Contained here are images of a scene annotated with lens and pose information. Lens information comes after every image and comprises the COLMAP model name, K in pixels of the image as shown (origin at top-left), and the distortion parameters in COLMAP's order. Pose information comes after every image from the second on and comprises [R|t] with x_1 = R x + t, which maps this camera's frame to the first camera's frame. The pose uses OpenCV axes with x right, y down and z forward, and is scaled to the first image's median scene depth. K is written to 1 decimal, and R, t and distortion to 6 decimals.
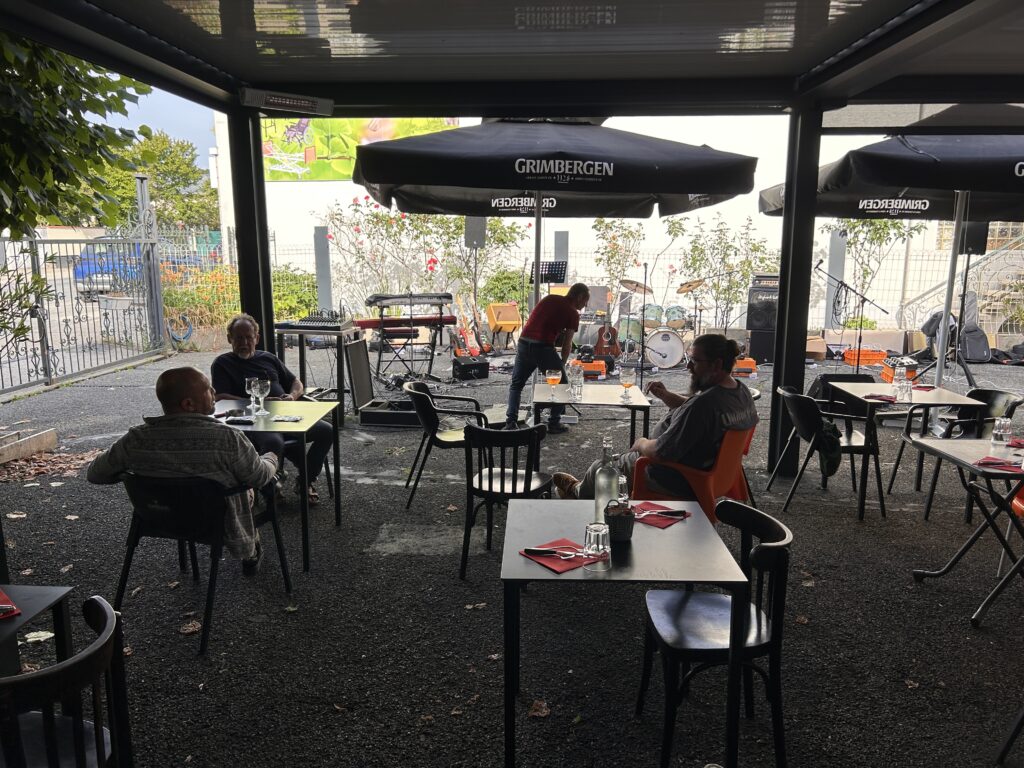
lens RADIAL K [[764.5, 0, 506.7], [0, 764.5, 387.0], [0, 0, 1]] dist [0.024999, -0.031042]
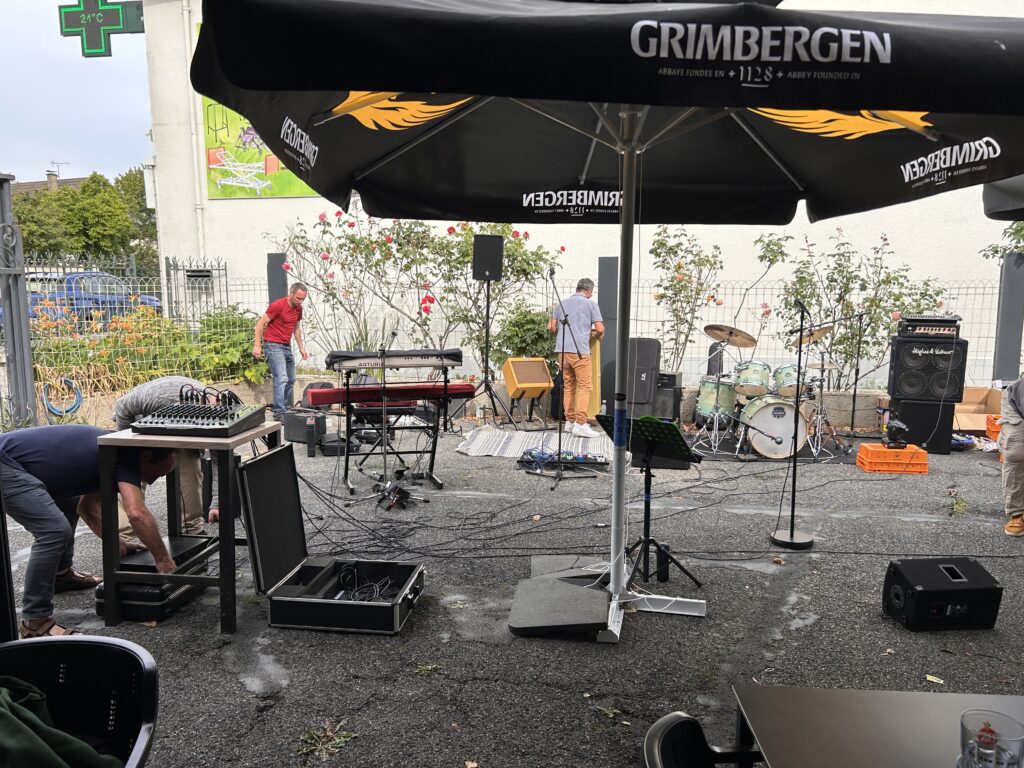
lens RADIAL K [[779.7, 0, 481.9], [0, 779.7, 382.7], [0, 0, 1]] dist [0.002545, 0.001177]
pose [[0.999410, -0.000190, -0.034353, -0.020911], [-0.001811, 0.998302, -0.058216, -0.044156], [0.034306, 0.058244, 0.997713, 0.277538]]
